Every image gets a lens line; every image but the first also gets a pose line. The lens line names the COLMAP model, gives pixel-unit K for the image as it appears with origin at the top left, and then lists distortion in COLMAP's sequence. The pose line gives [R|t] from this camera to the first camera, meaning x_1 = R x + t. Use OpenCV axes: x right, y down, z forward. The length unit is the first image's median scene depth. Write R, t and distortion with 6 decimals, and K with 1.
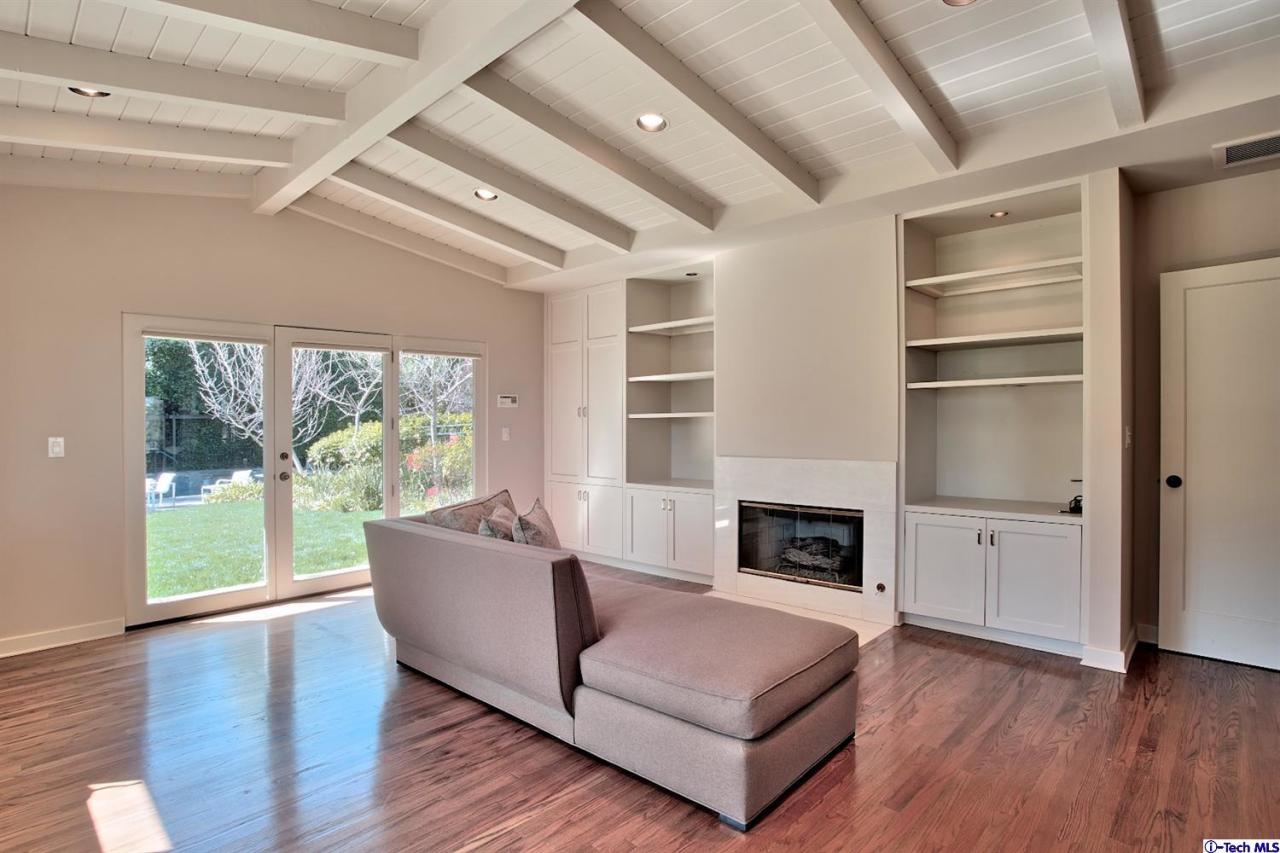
lens RADIAL K [[649.5, 0, 637.4], [0, 649.5, 429.5], [0, 0, 1]] dist [-0.085987, 0.038337]
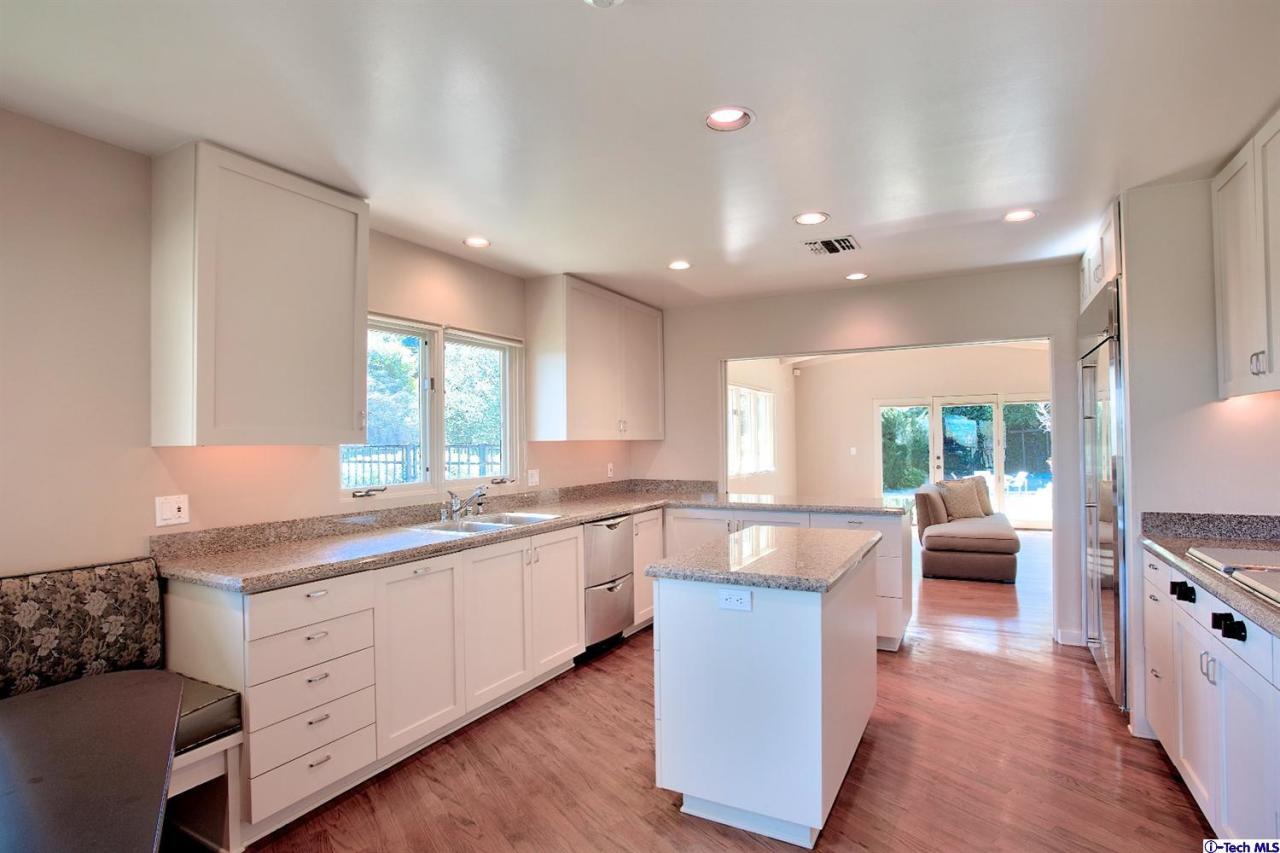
lens RADIAL K [[649.5, 0, 637.4], [0, 649.5, 429.5], [0, 0, 1]] dist [-0.085987, 0.038337]
pose [[0.218970, -0.007019, -0.975706, 1.329141], [0.001201, 0.999975, -0.006924, -0.039976], [0.975731, 0.000344, 0.218973, -0.466418]]
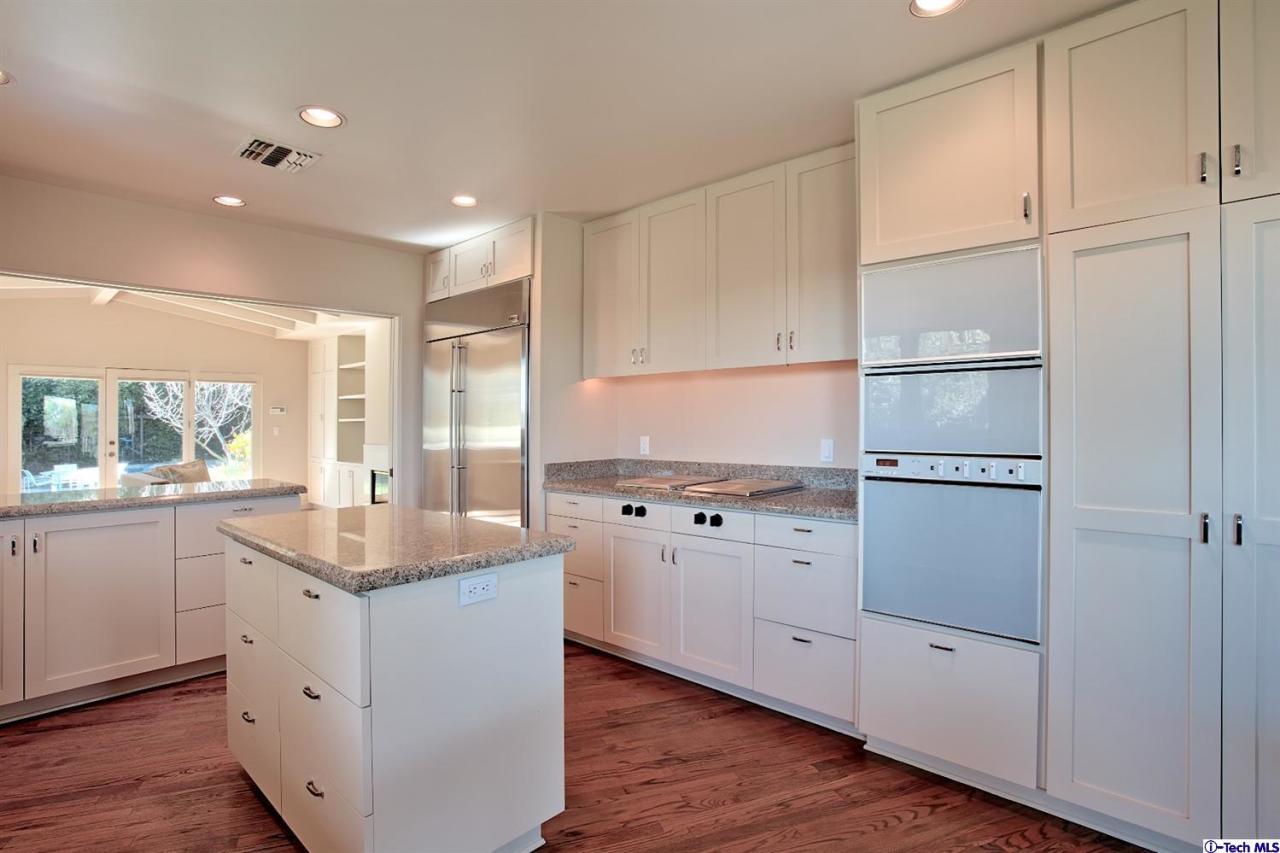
lens RADIAL K [[642.5, 0, 632.8], [0, 642.5, 421.1], [0, 0, 1]] dist [-0.064819, 0.021640]
pose [[0.999982, 0.004050, -0.004484, 0.881044], [-0.004113, 0.999892, -0.014110, 0.000398], [0.004426, 0.014128, 0.999890, -0.696125]]
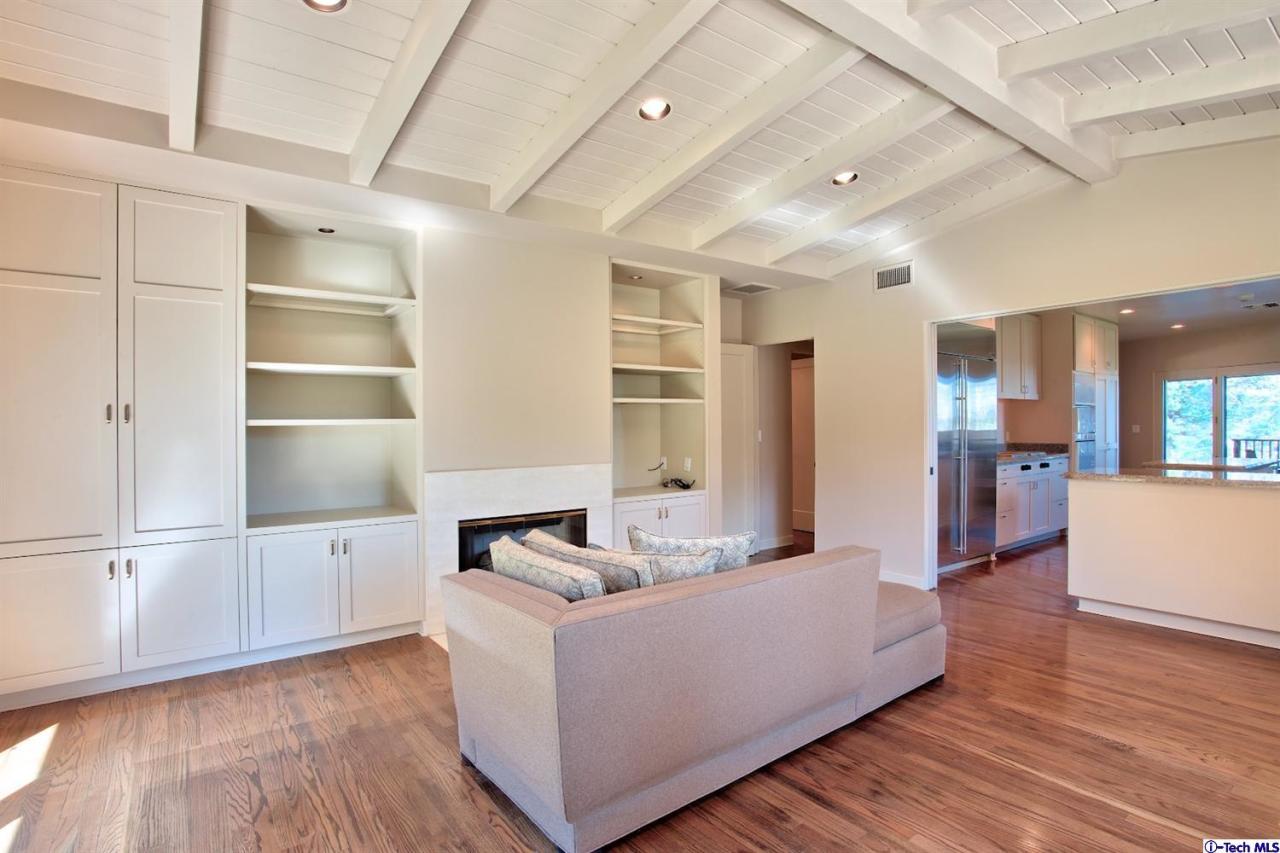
lens RADIAL K [[649.5, 0, 637.4], [0, 649.5, 429.5], [0, 0, 1]] dist [-0.085987, 0.038337]
pose [[0.178907, 0.002344, 0.983863, -0.670135], [0.020353, 0.999774, -0.006083, -0.002835], [-0.983655, 0.021112, 0.178819, 0.627664]]
